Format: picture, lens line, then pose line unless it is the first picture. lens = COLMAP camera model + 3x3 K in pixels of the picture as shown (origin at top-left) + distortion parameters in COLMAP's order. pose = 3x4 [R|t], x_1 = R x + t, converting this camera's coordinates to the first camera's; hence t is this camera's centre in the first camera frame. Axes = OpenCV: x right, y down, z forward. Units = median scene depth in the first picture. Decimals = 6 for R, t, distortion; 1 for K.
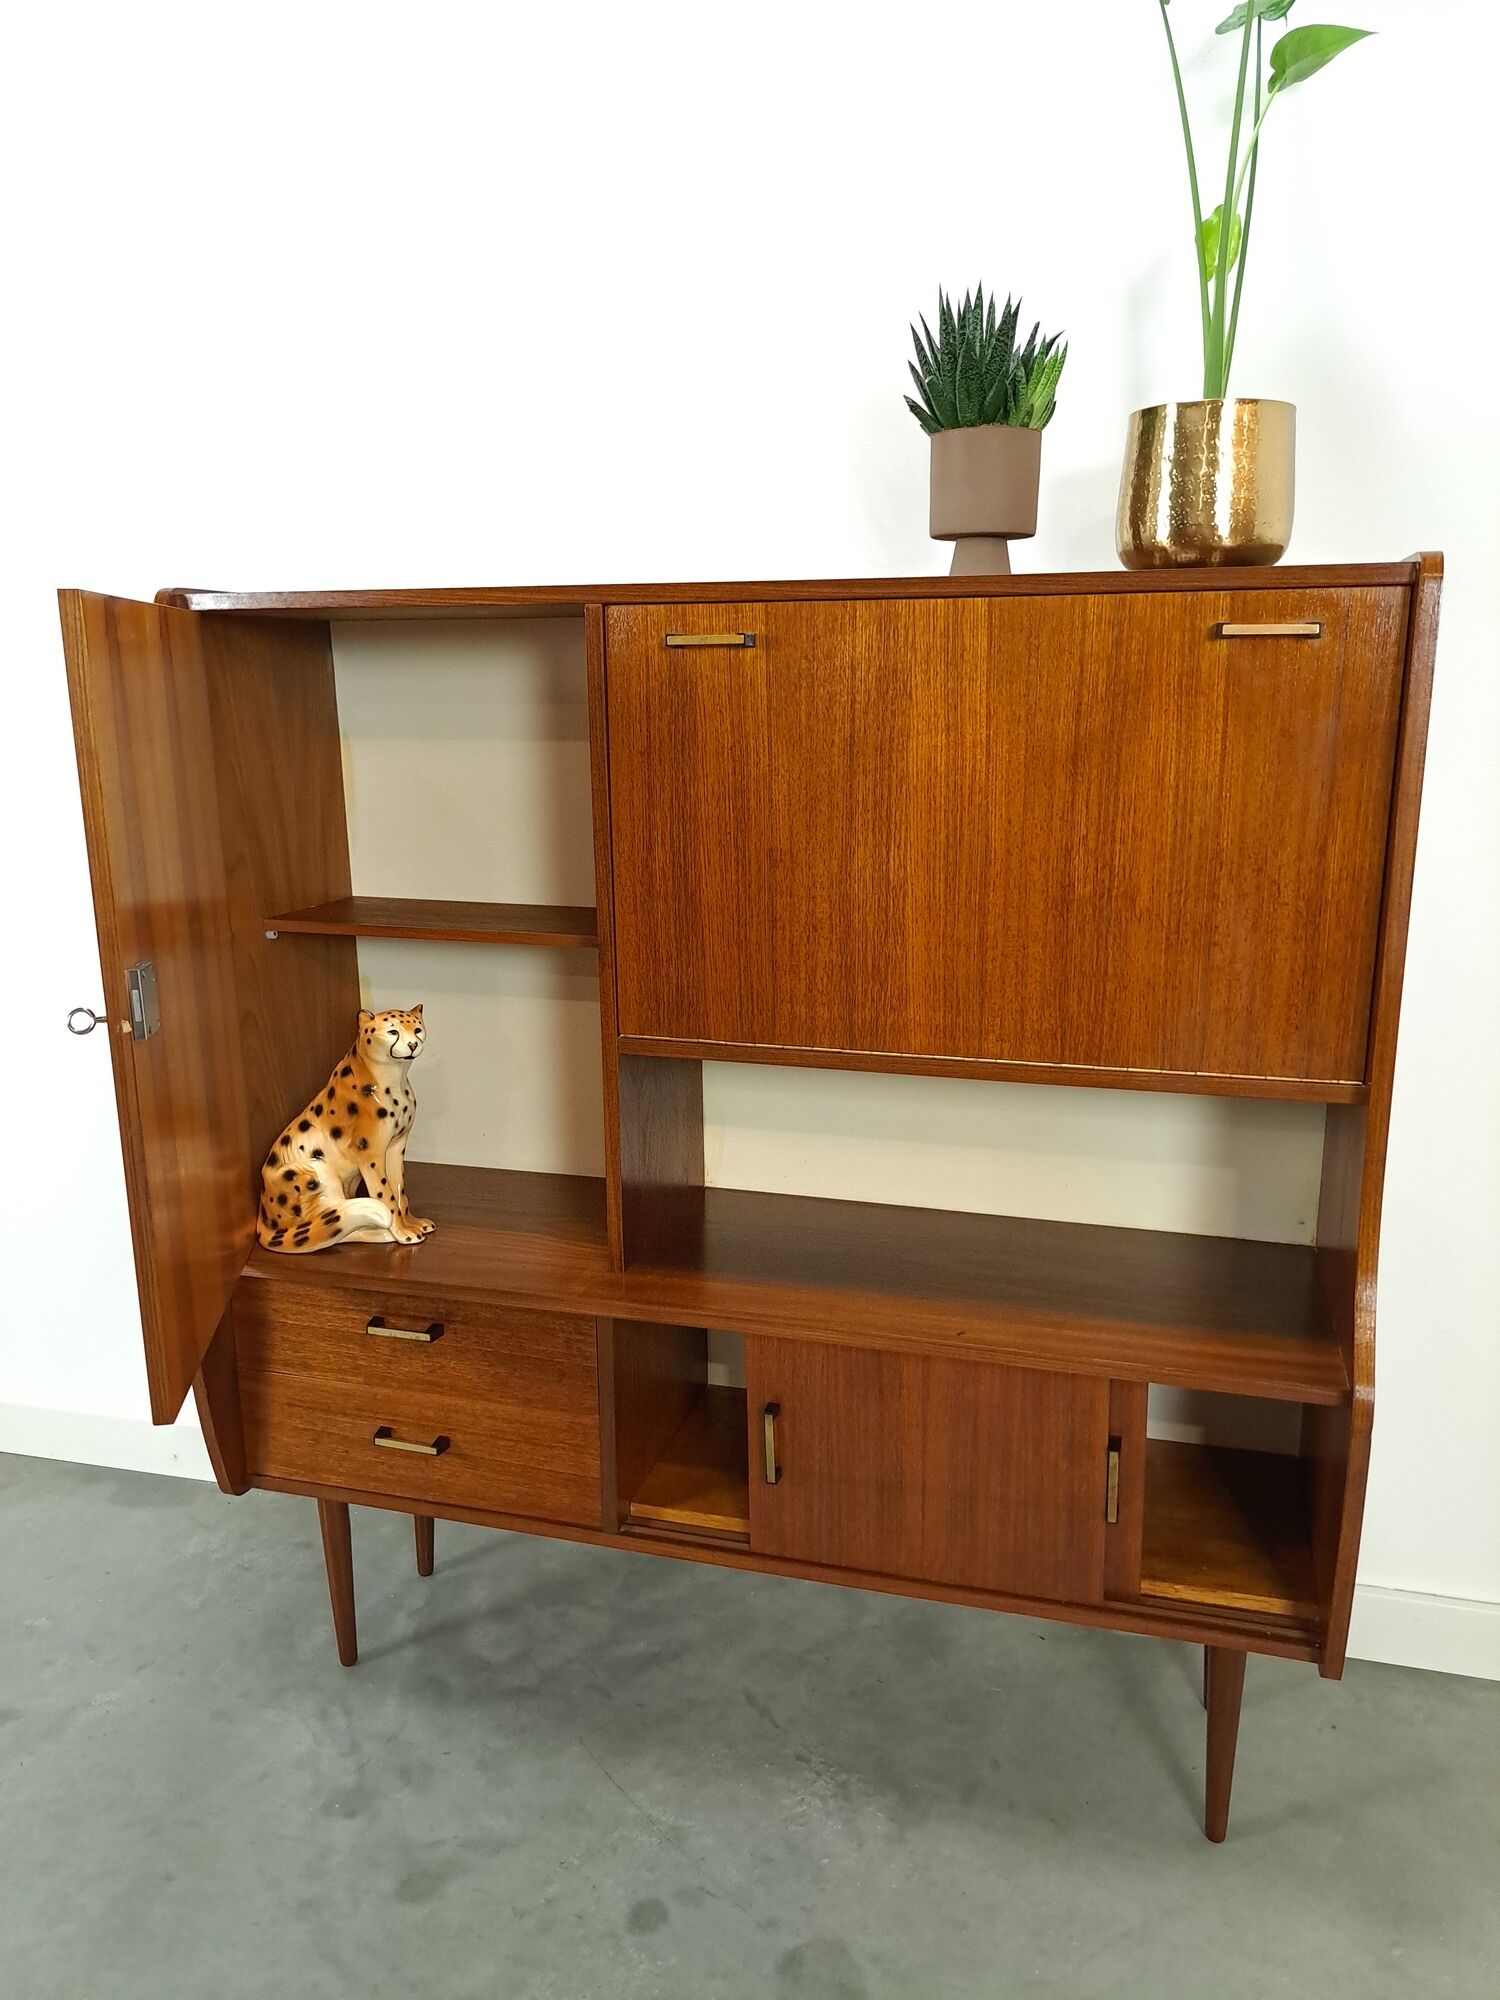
lens RADIAL K [[1425.9, 0, 745.0], [0, 1425.9, 1042.0], [0, 0, 1]] dist [0.074068, -0.074353]
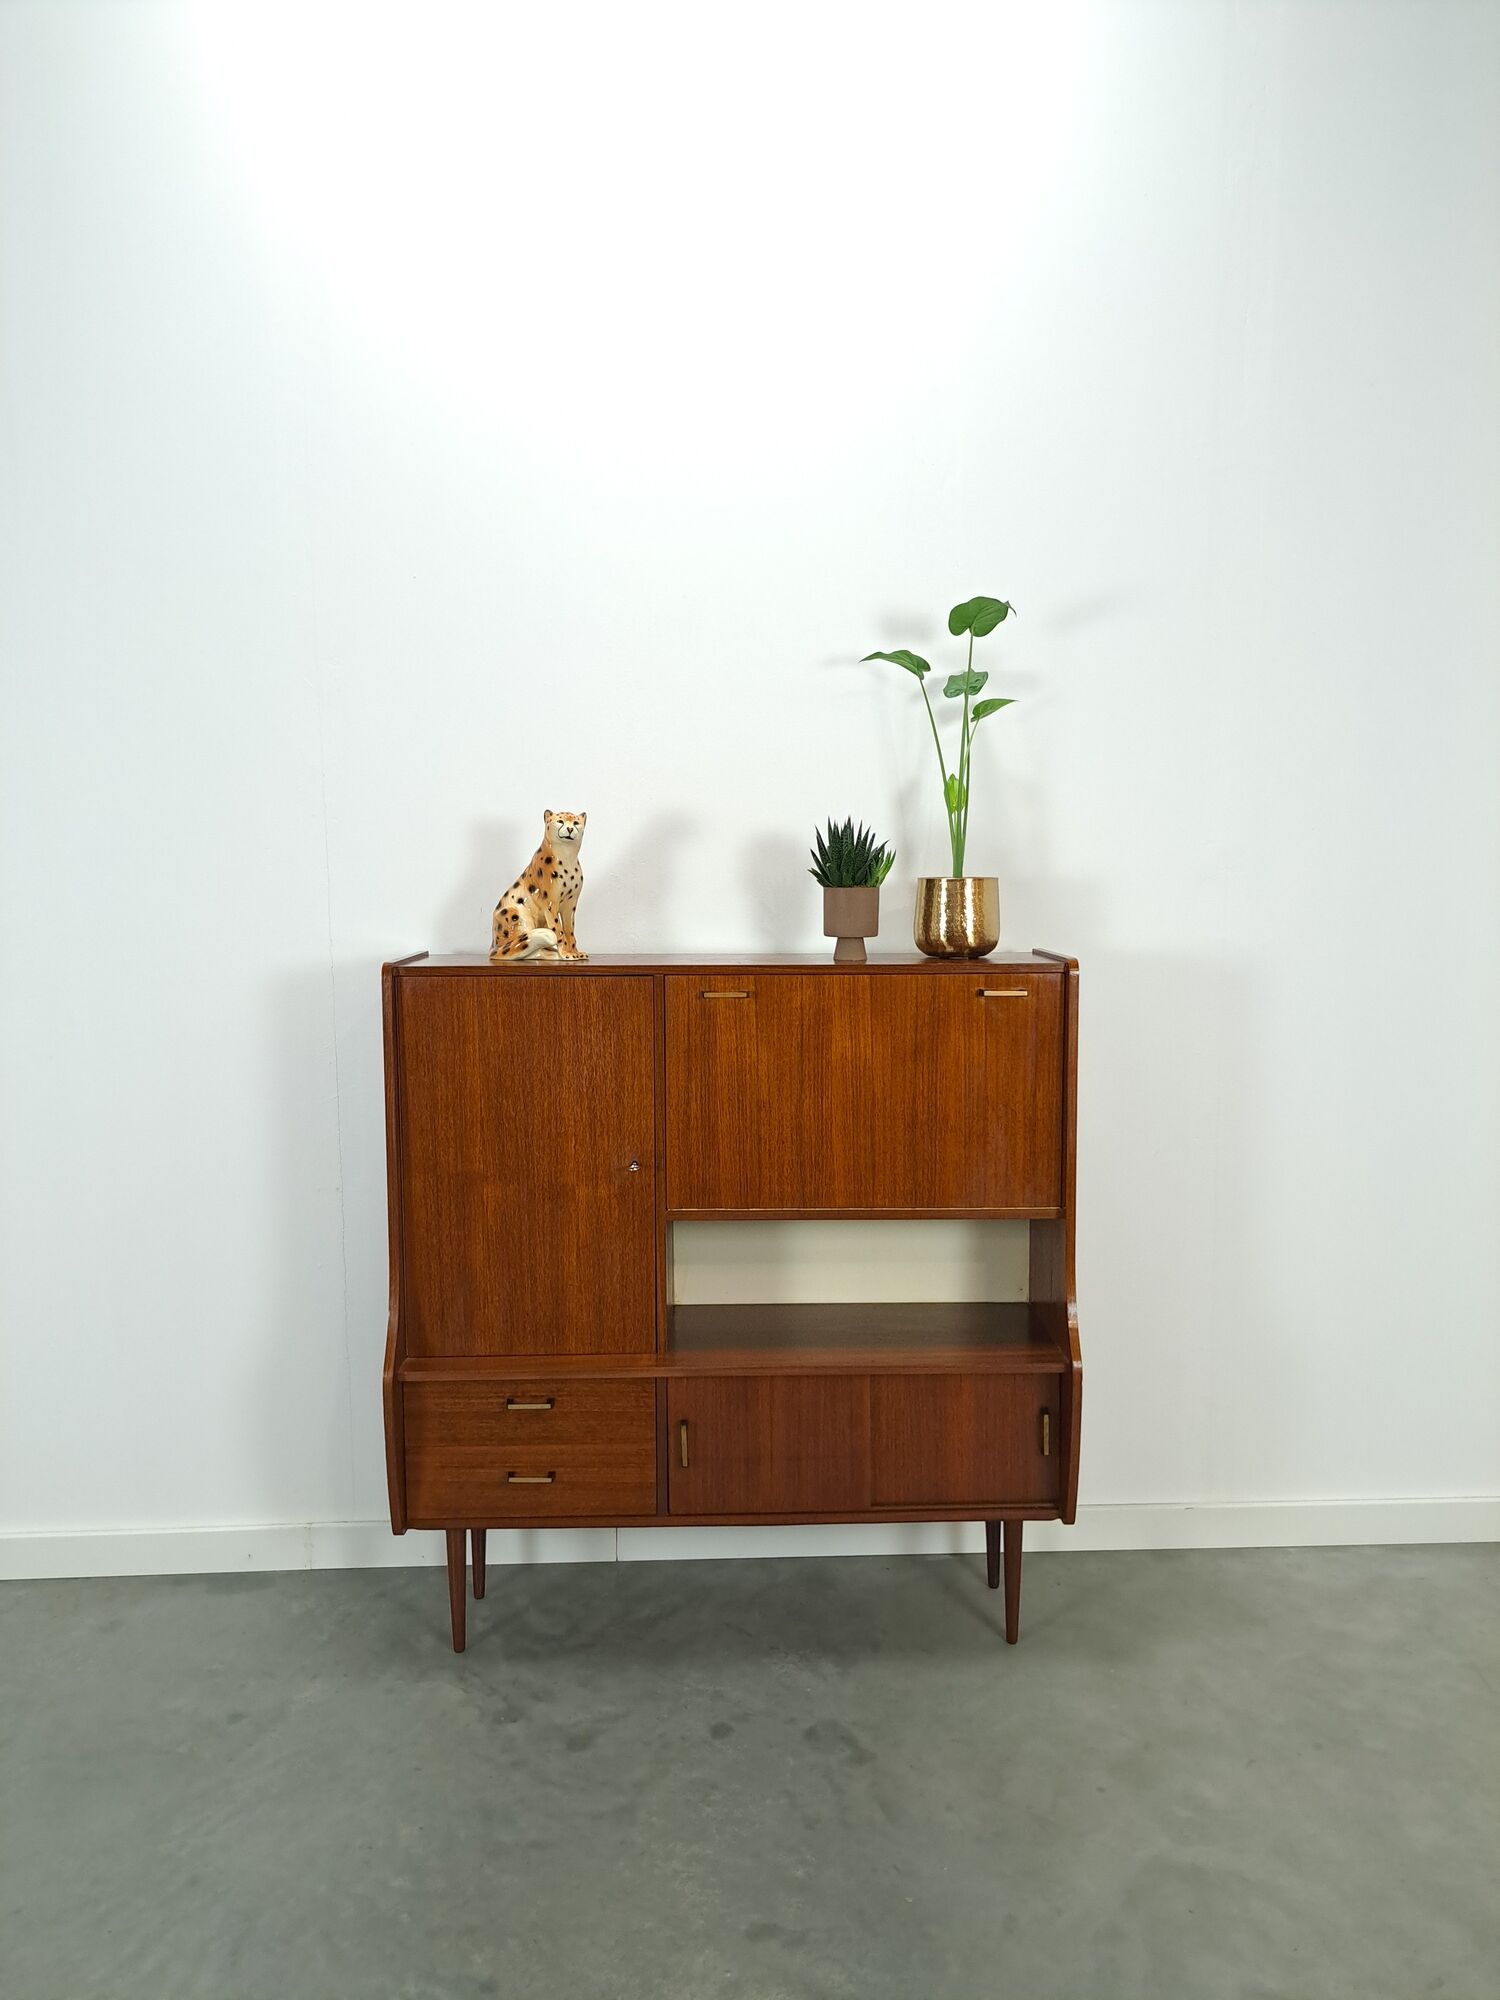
lens RADIAL K [[1427.5, 0, 758.6], [0, 1427.5, 1033.7], [0, 0, 1]] dist [0.053652, -0.039655]
pose [[0.955579, -0.032673, 0.292918, -0.521516], [0.069131, 0.990958, -0.114993, -0.010535], [-0.286512, 0.130135, 0.949198, -0.765217]]
